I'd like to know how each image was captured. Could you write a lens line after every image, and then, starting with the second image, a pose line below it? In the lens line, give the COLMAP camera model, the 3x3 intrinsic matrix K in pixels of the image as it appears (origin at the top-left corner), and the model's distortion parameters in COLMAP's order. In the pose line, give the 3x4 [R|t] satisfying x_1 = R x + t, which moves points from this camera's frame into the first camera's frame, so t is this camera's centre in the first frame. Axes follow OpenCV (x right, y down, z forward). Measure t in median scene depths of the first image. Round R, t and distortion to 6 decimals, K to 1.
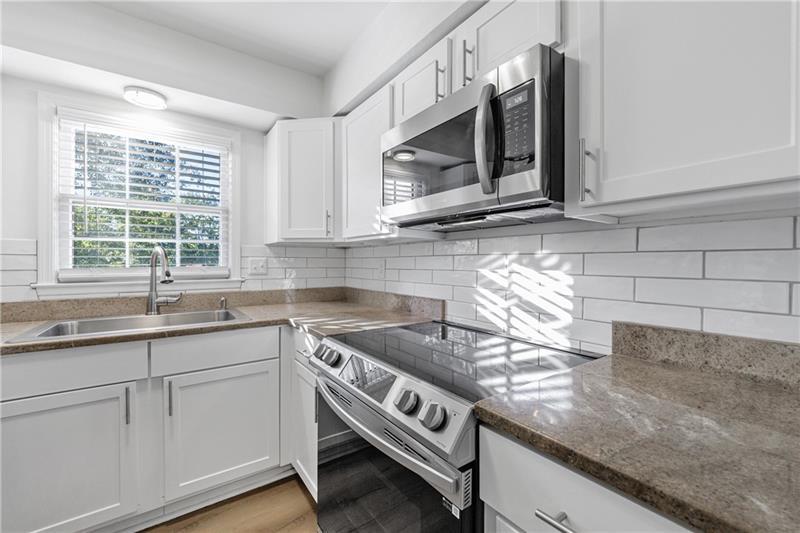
lens RADIAL K [[322.0, 0, 395.6], [0, 322.0, 263.3], [0, 0, 1]] dist [0.000119, -0.001034]
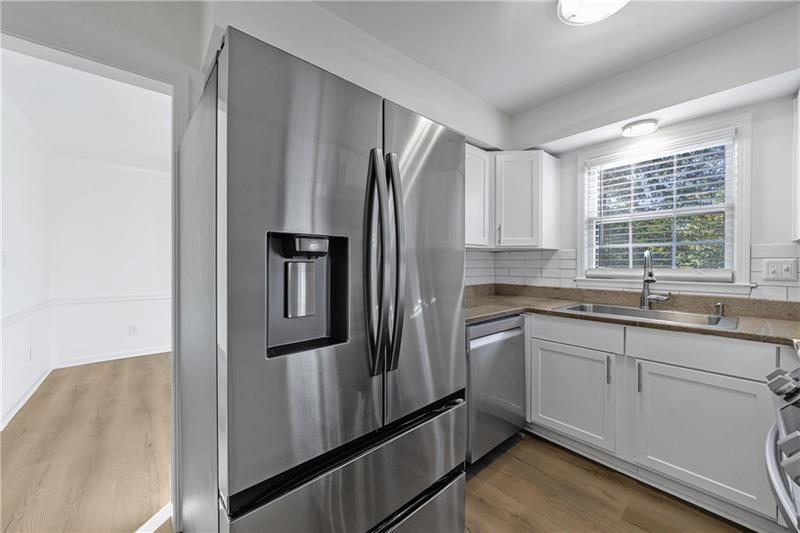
lens RADIAL K [[295.7, 0, 399.4], [0, 295.7, 264.8], [0, 0, 1]] dist [0.001424, 0.000056]
pose [[0.091509, 0.005215, -0.995791, 0.309652], [-0.006437, 0.999968, 0.004645, -0.000353], [0.995783, 0.005985, 0.091540, 0.006179]]
